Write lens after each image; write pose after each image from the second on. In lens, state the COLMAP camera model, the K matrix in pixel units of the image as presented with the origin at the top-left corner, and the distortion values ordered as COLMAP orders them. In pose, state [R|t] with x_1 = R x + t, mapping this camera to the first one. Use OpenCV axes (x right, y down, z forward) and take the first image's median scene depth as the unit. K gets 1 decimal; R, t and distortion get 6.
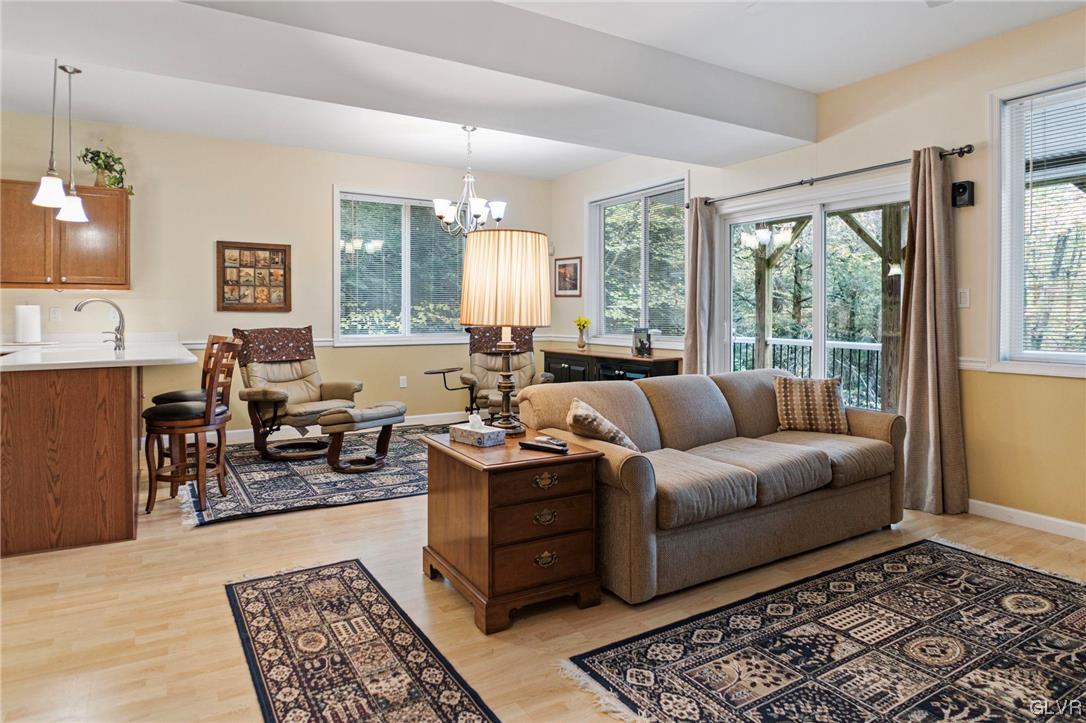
lens RADIAL K [[641.7, 0, 543.2], [0, 641.7, 317.9], [0, 0, 1]] dist [-0.020290, 0.000935]
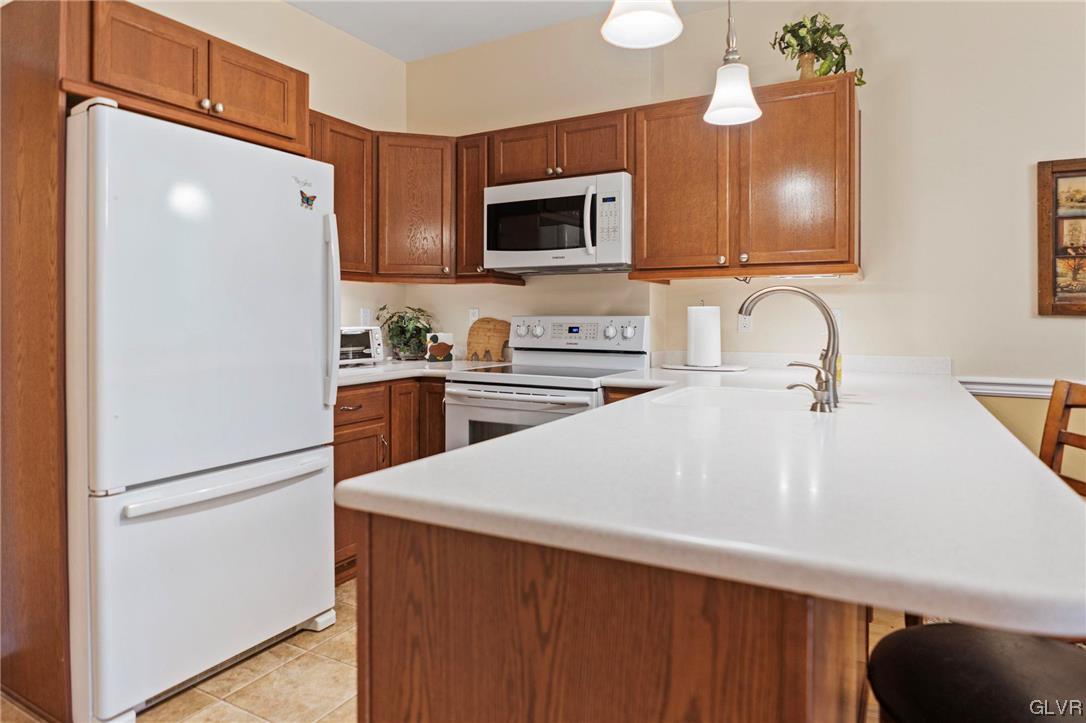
lens RADIAL K [[641.7, 0, 543.2], [0, 641.7, 317.9], [0, 0, 1]] dist [-0.020290, 0.000935]
pose [[0.492073, 0.000286, -0.870554, -0.291698], [-0.009004, 0.999948, -0.004761, -0.003635], [0.870508, 0.010181, 0.492050, 0.469573]]
